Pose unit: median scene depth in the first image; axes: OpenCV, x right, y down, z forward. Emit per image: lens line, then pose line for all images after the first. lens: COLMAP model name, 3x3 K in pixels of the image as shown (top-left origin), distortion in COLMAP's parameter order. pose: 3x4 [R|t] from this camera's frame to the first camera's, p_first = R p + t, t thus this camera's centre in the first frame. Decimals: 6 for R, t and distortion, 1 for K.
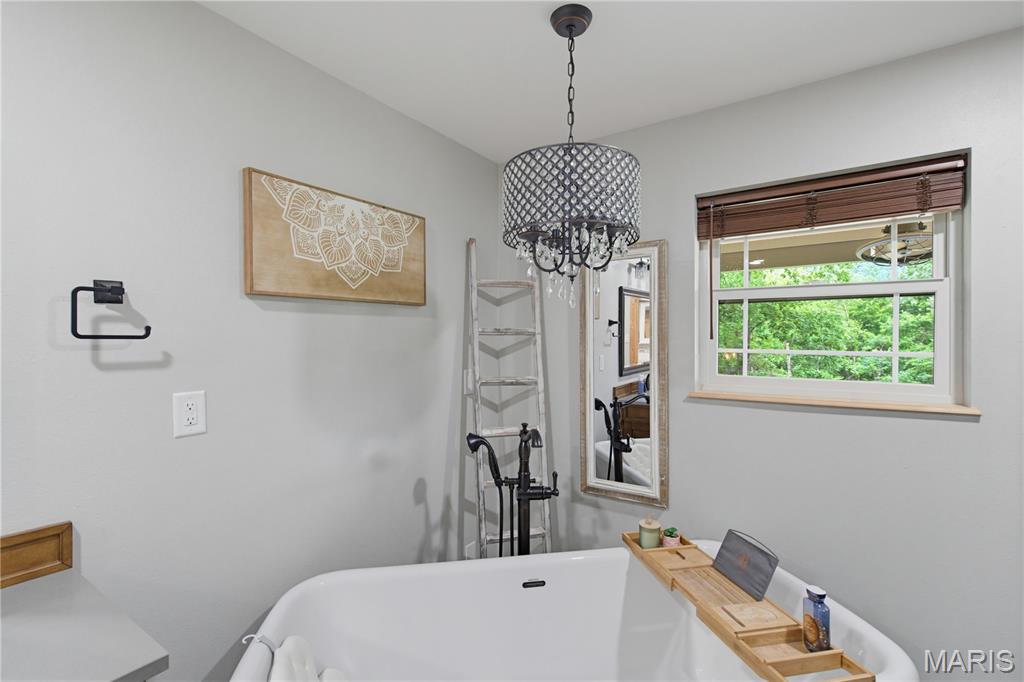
lens RADIAL K [[466.0, 0, 505.9], [0, 466.0, 342.1], [0, 0, 1]] dist [-0.008572, 0.004990]
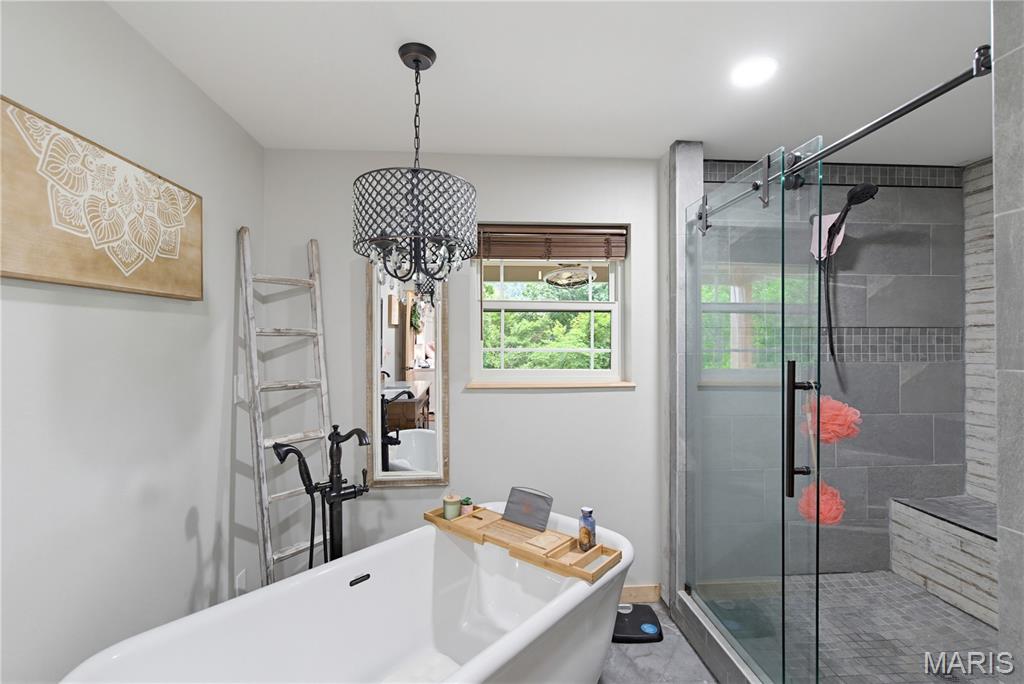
lens RADIAL K [[466.0, 0, 507.1], [0, 466.0, 338.9], [0, 0, 1]] dist [-0.008572, 0.004990]
pose [[0.779196, 0.001162, 0.626779, -0.314055], [0.003861, 0.999970, -0.006653, -0.001651], [-0.626768, 0.007603, 0.779169, -0.003676]]
